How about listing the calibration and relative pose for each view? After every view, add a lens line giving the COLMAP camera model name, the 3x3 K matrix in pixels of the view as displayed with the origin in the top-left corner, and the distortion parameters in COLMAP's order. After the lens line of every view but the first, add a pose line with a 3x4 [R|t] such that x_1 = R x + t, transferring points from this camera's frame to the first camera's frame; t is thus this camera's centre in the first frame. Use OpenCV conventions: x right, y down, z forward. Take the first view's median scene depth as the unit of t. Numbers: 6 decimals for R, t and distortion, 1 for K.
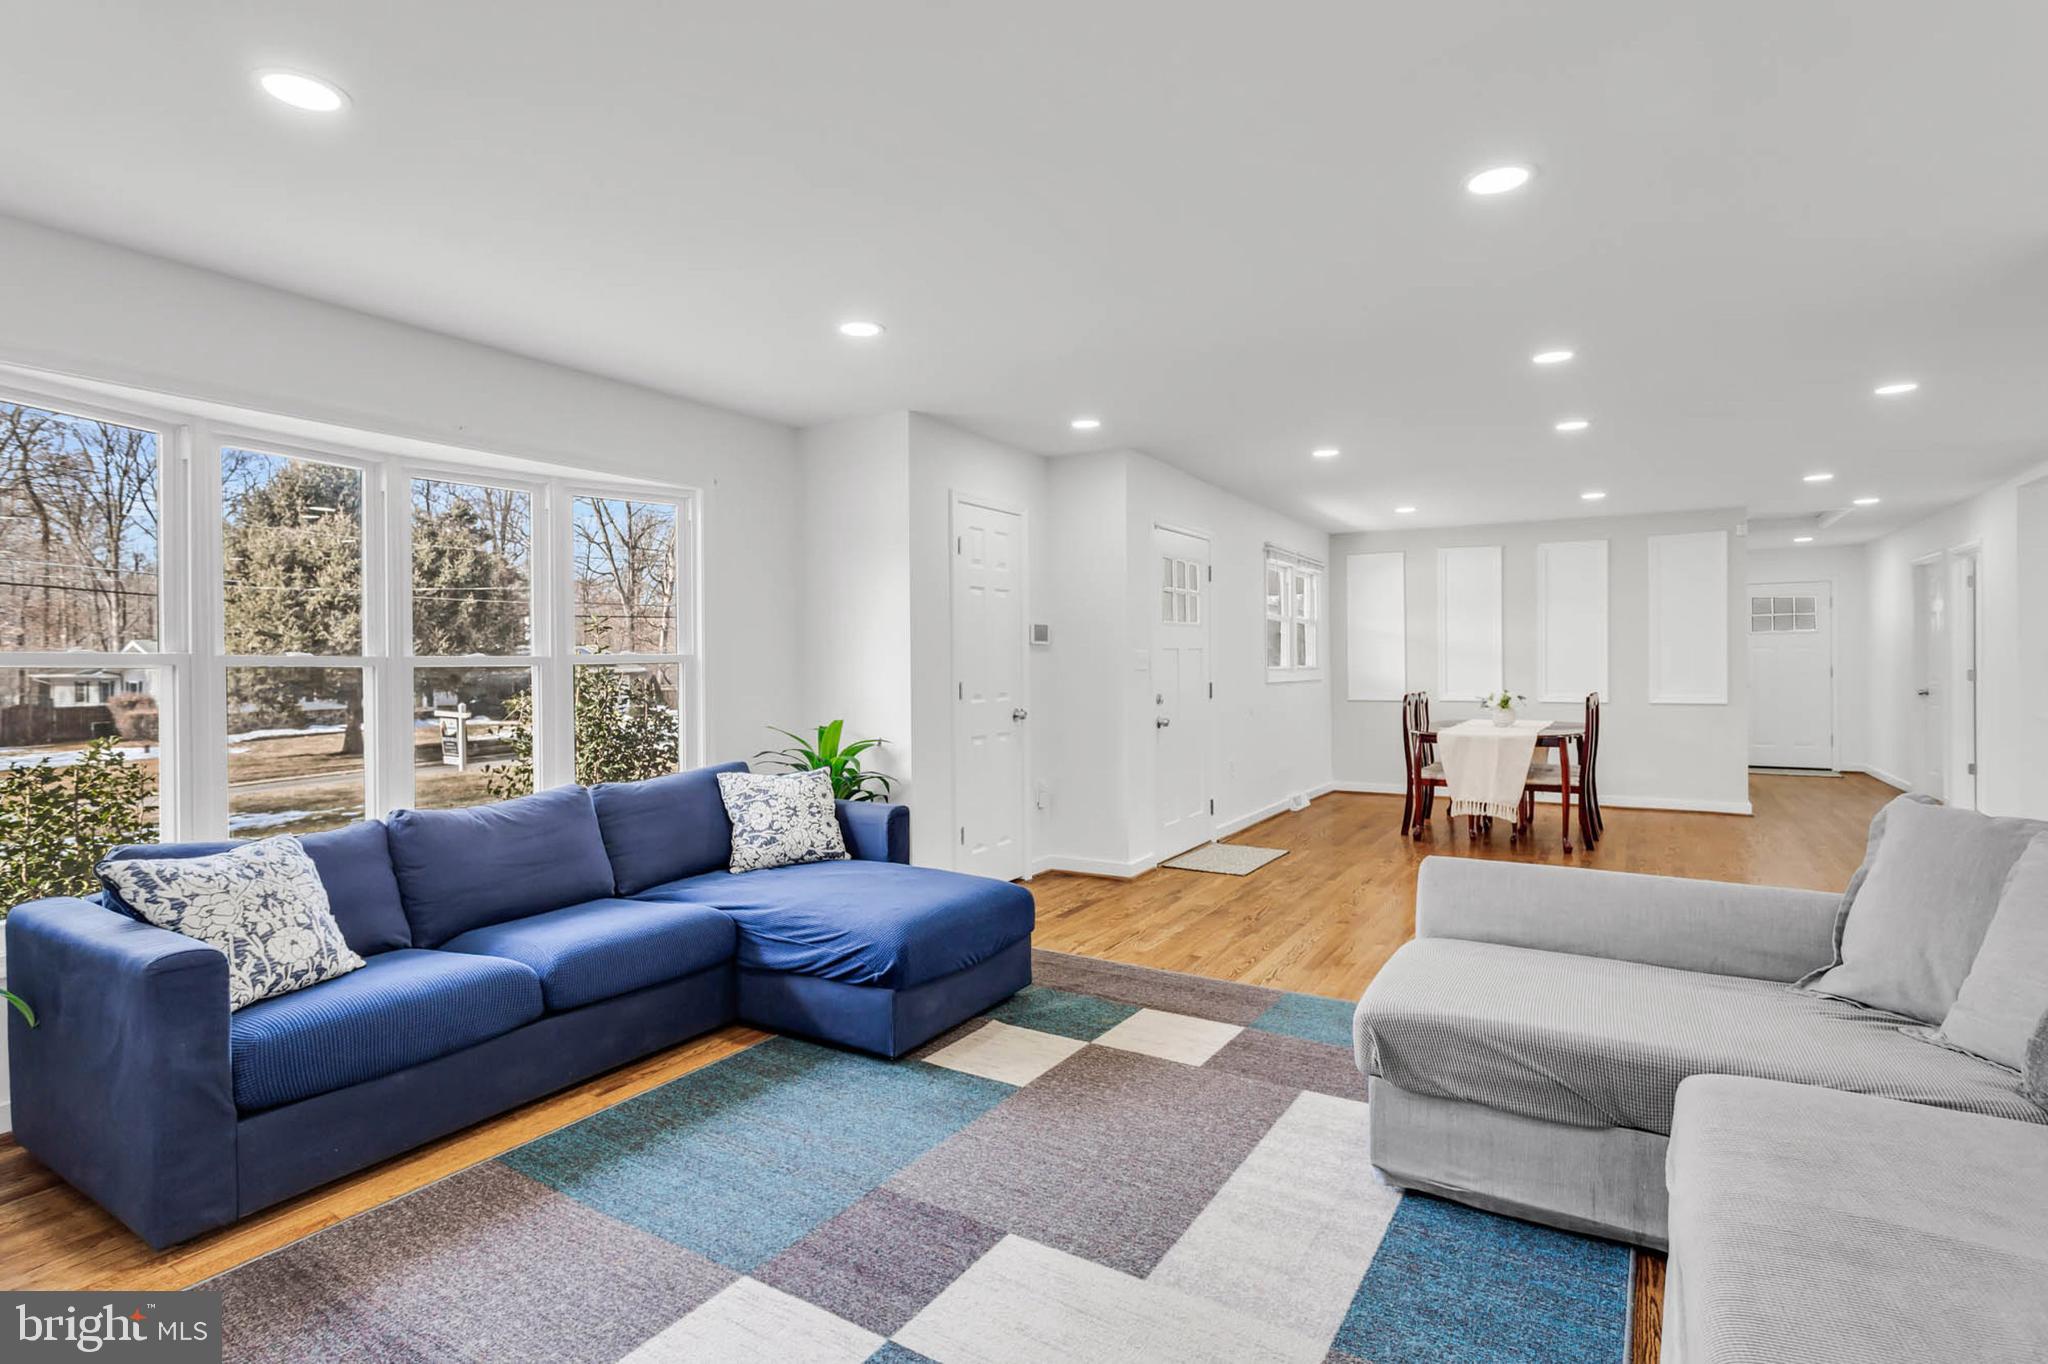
lens RADIAL K [[971.4, 0, 998.3], [0, 971.4, 664.7], [0, 0, 1]] dist [0.001811, 0.000235]
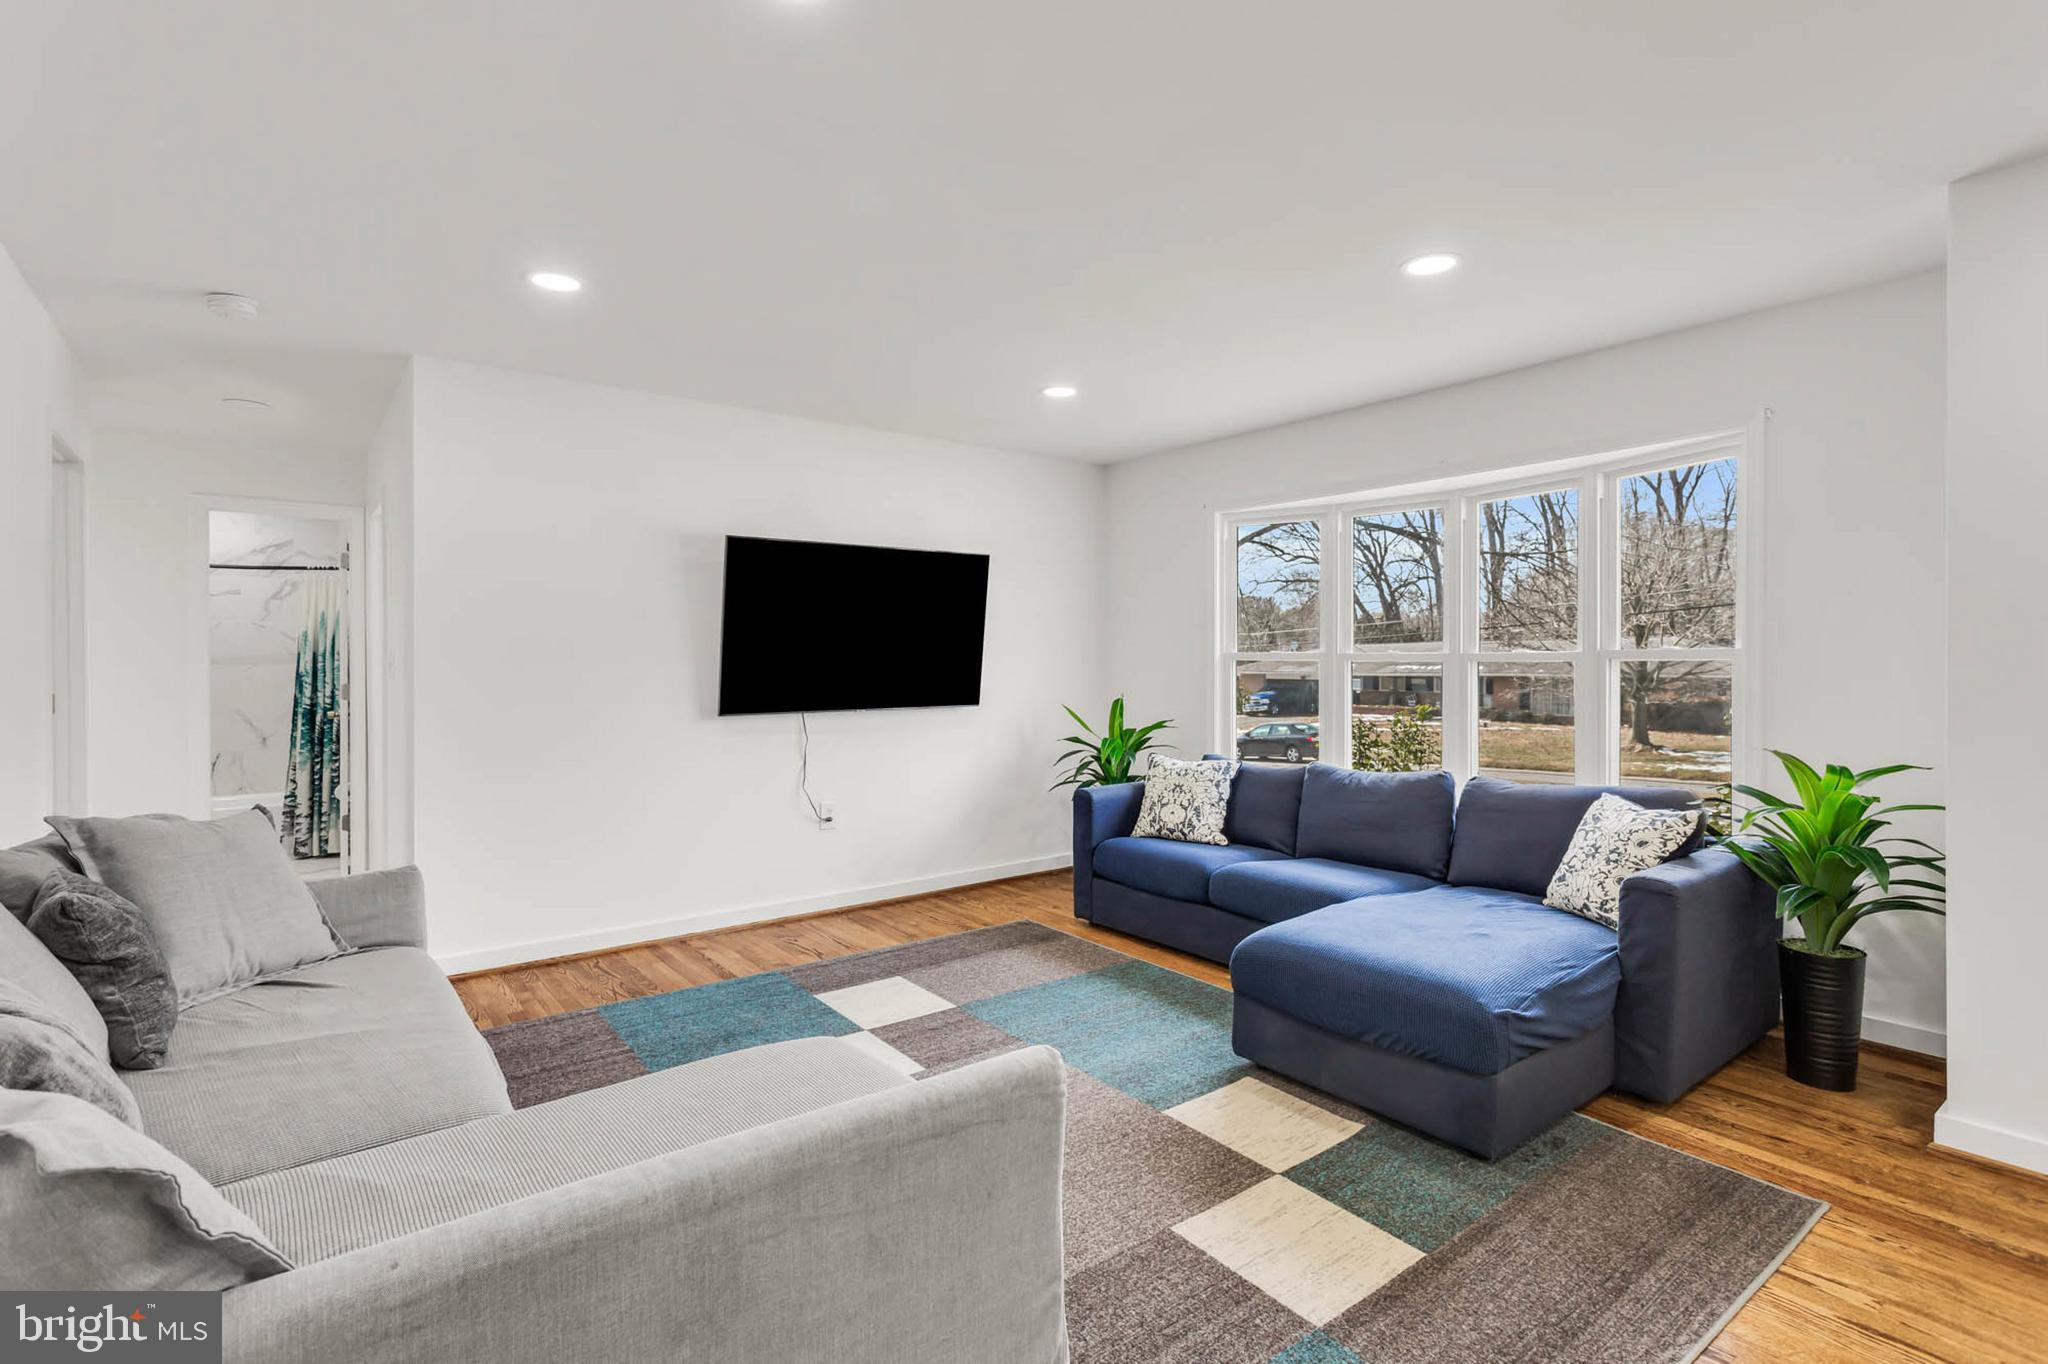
lens RADIAL K [[983.9, 0, 1029.8], [0, 983.9, 654.4], [0, 0, 1]] dist [0.003159, 0.000466]
pose [[-0.329218, 0.001779, -0.944252, 0.898179], [0.006472, 0.999979, -0.000373, -0.007974], [0.944232, -0.006234, -0.329222, 1.112364]]
